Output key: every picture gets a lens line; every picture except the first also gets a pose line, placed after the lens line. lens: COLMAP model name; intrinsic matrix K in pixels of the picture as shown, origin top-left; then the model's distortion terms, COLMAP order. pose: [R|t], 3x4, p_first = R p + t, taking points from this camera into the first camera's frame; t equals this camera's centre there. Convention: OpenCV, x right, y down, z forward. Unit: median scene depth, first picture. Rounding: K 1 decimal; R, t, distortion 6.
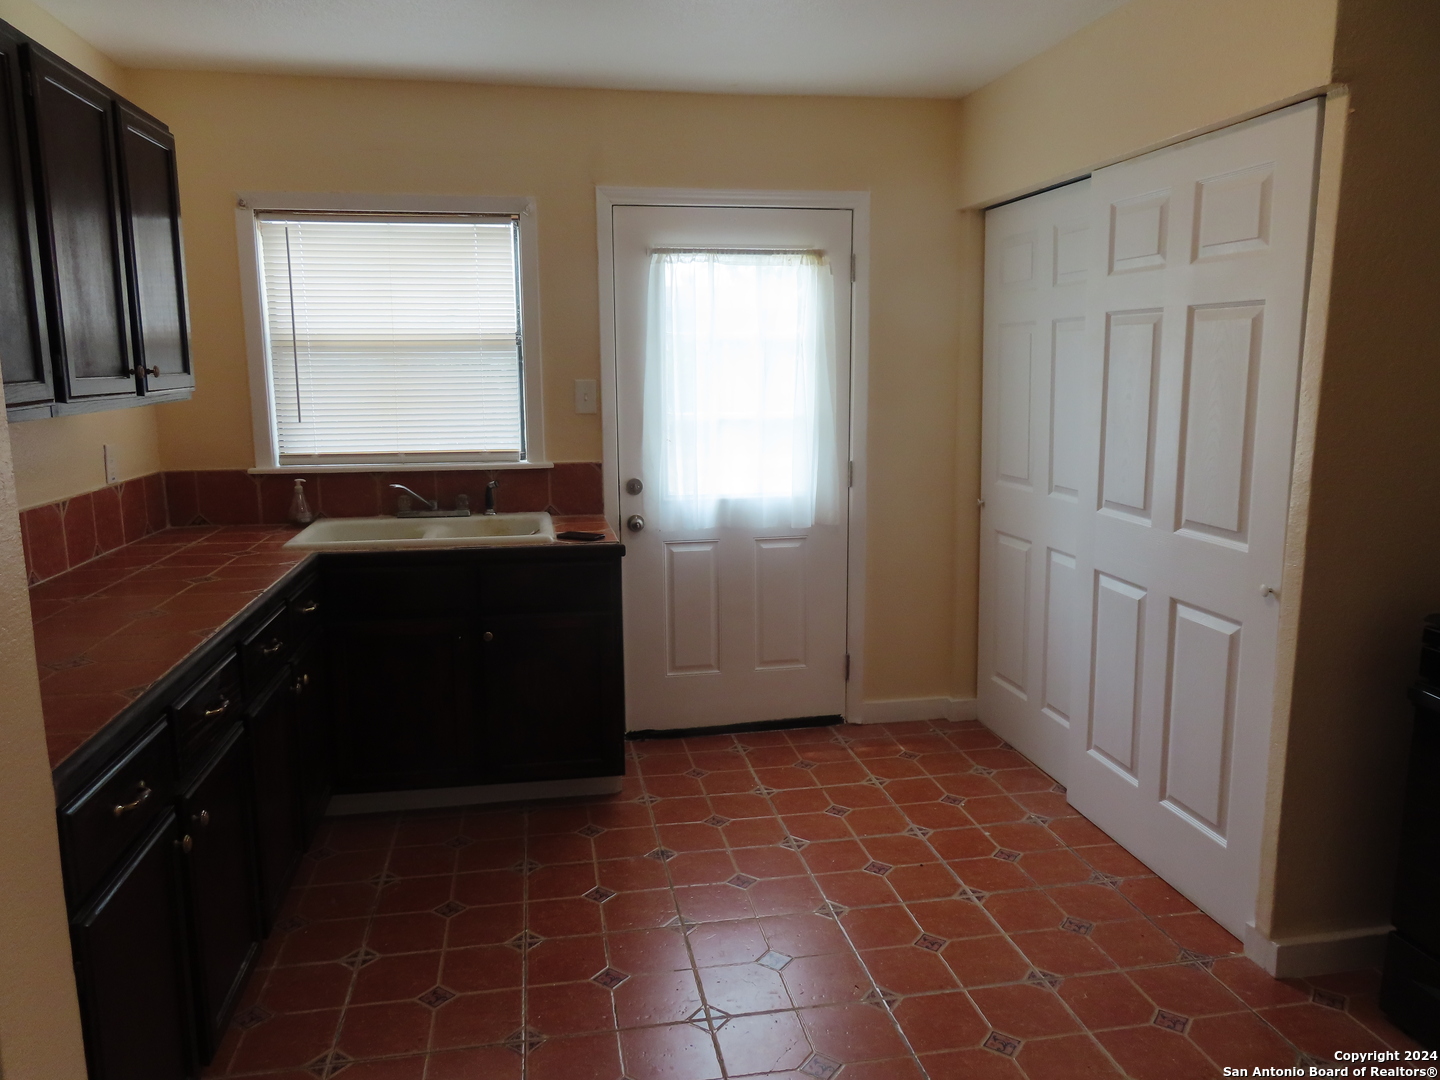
lens RADIAL K [[1018.3, 0, 720.0], [0, 1018.3, 540.0], [0, 0, 1]] dist [-0.014406, 0.000776]
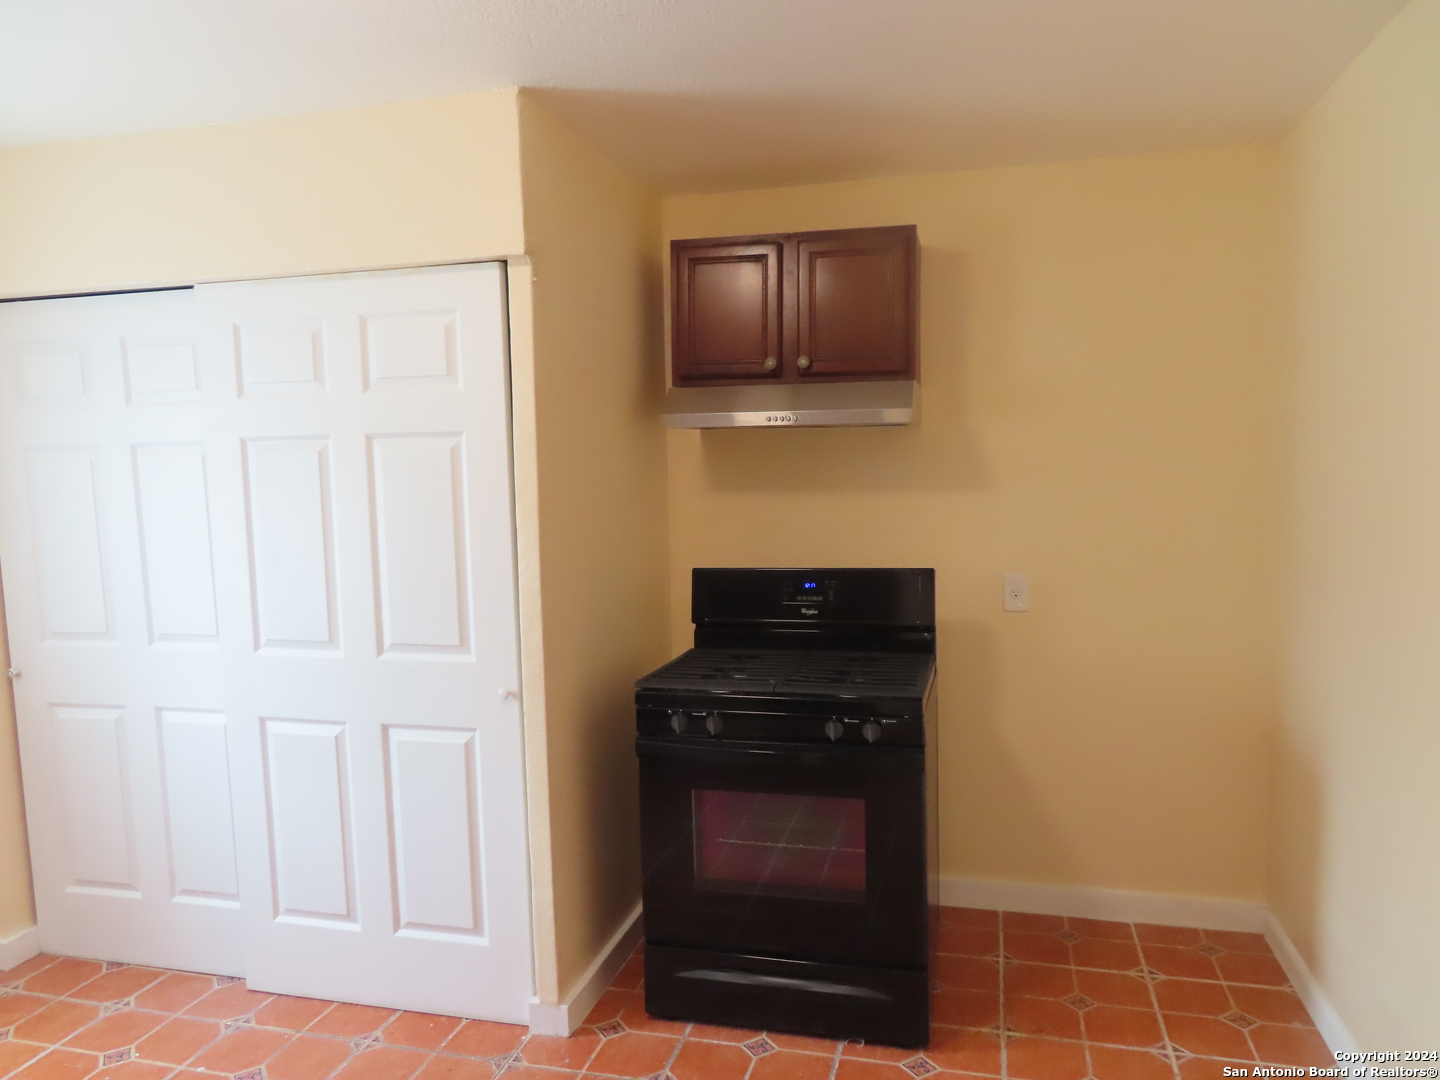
lens RADIAL K [[1018.3, 0, 720.0], [0, 1018.3, 540.0], [0, 0, 1]] dist [-0.014406, 0.000776]
pose [[0.424905, -0.074540, 0.902164, -0.250862], [0.173700, 0.984798, -0.000442, -0.052953], [-0.888417, 0.156894, 0.431393, 0.214739]]
